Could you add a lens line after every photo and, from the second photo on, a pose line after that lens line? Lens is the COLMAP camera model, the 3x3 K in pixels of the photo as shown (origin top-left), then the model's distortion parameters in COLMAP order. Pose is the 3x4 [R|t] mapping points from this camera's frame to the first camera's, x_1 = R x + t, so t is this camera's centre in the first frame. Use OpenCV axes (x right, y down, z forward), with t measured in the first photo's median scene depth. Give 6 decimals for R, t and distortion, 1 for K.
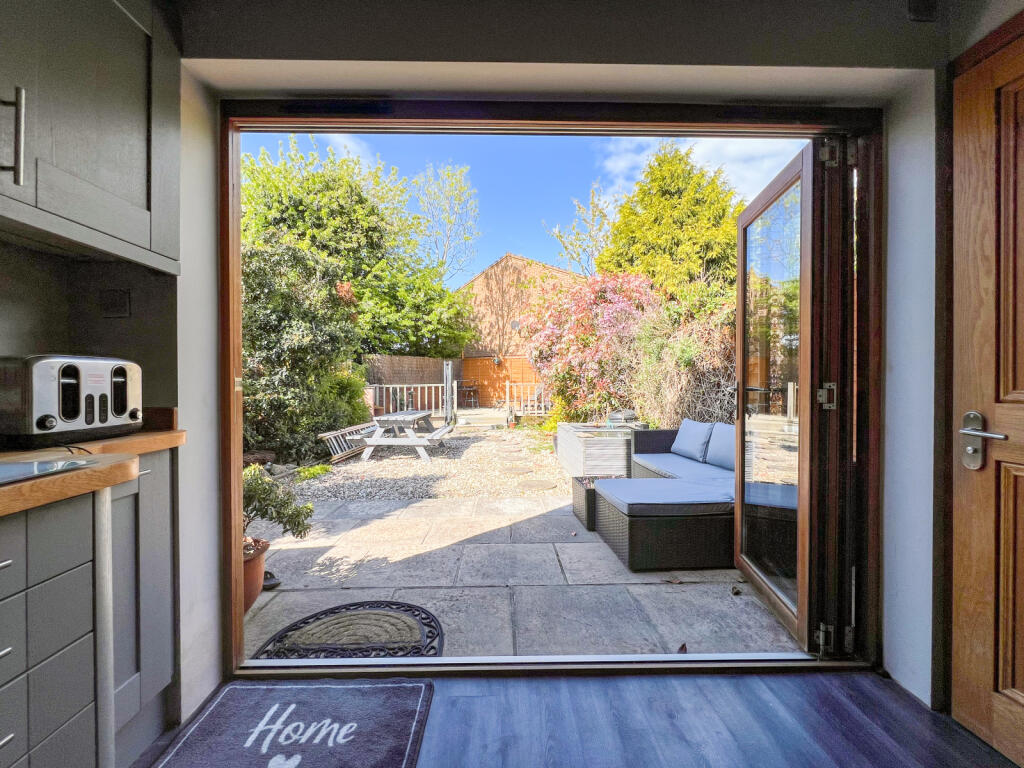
lens RADIAL K [[409.9, 0, 512.7], [0, 409.9, 384.8], [0, 0, 1]] dist [0.002004, 0.000166]
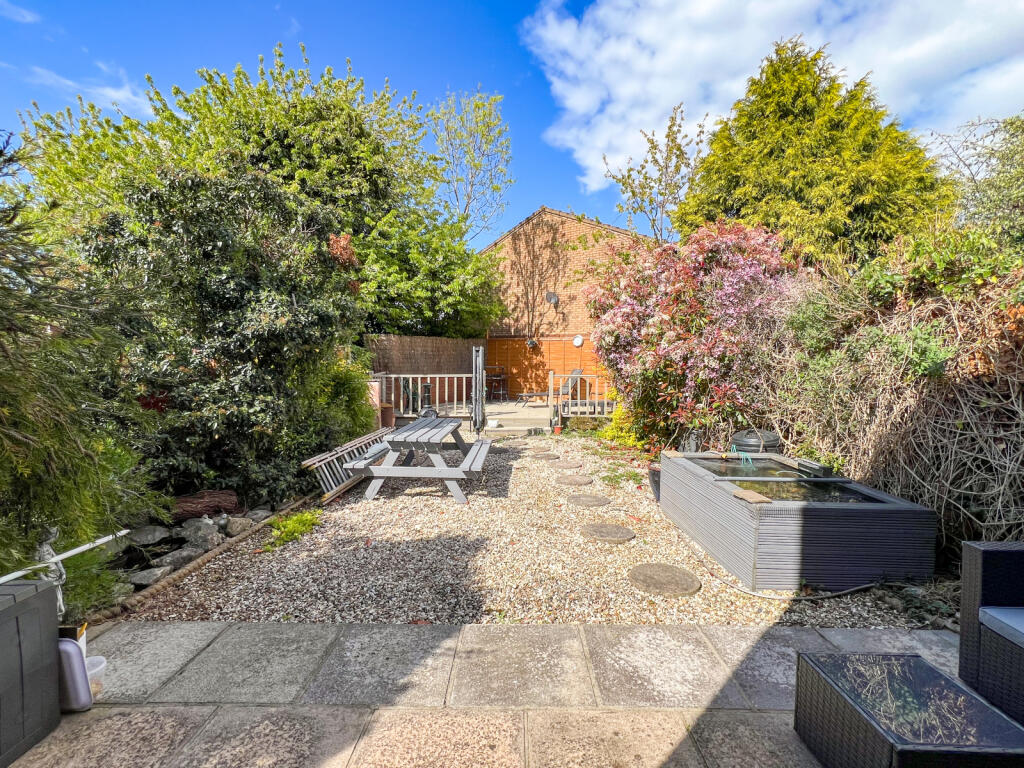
lens RADIAL K [[451.6, 0, 509.4], [0, 451.6, 382.0], [0, 0, 1]] dist [-0.000555, -0.000569]
pose [[0.999154, 0.015775, -0.037984, -0.076289], [-0.014095, 0.998927, 0.044111, -0.032835], [0.038639, -0.043539, 0.998304, 0.195613]]
